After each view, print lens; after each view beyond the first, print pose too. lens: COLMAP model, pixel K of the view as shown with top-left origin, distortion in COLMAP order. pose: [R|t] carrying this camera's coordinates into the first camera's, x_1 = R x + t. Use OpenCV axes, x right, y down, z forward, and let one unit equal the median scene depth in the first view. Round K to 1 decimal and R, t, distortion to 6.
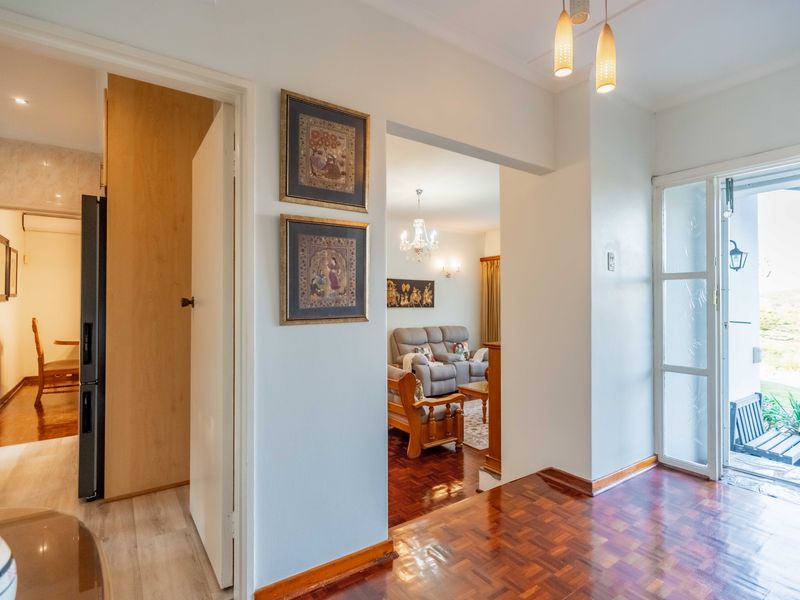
lens RADIAL K [[420.5, 0, 398.6], [0, 420.5, 300.6], [0, 0, 1]] dist [0.001026, 0.000089]
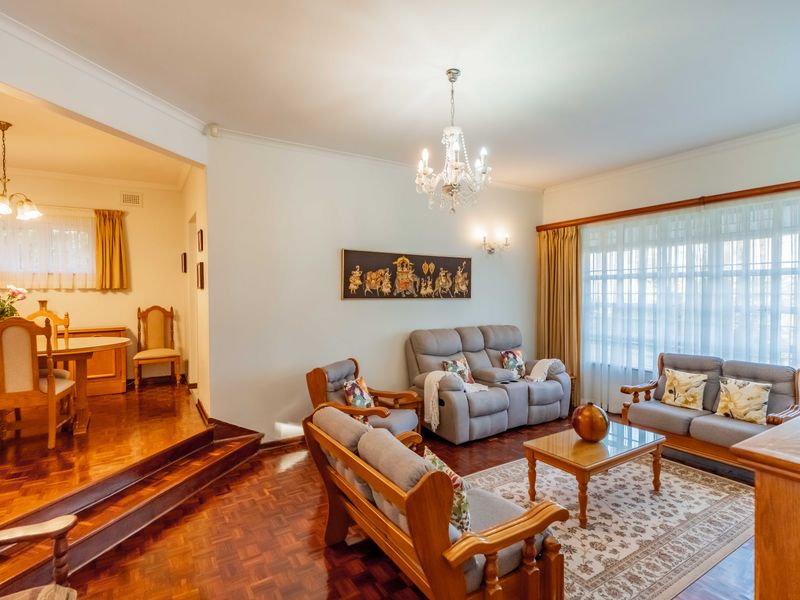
lens RADIAL K [[420.5, 0, 402.8], [0, 420.5, 299.1], [0, 0, 1]] dist [0.001026, 0.000089]
pose [[0.998898, -0.003331, -0.046813, 0.007609], [0.004397, 0.999733, 0.022684, 0.002535], [0.046725, -0.022865, 0.998646, 0.340585]]
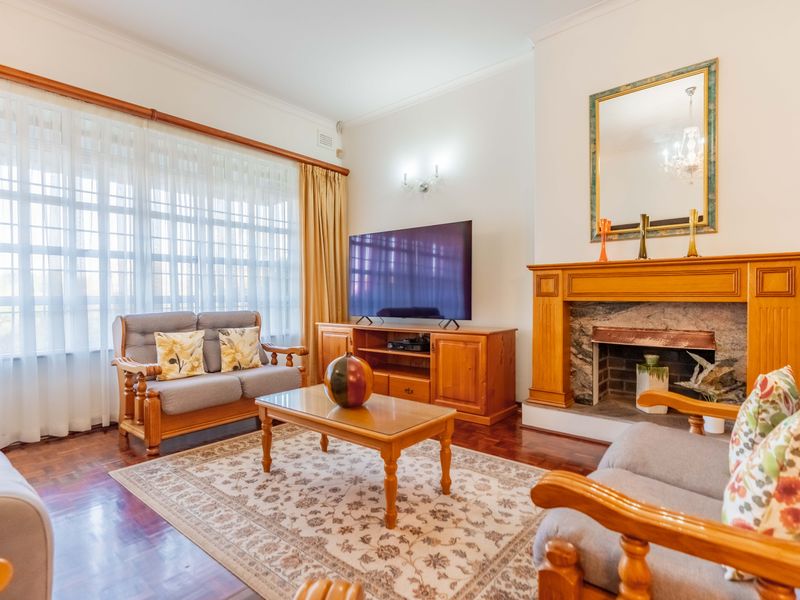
lens RADIAL K [[420.5, 0, 400.7], [0, 420.5, 302.7], [0, 0, 1]] dist [0.001026, 0.000089]
pose [[-0.271046, -0.022770, 0.962297, -0.096089], [-0.006062, 0.999741, 0.021948, 0.059872], [-0.962547, 0.000116, -0.271113, 0.727897]]
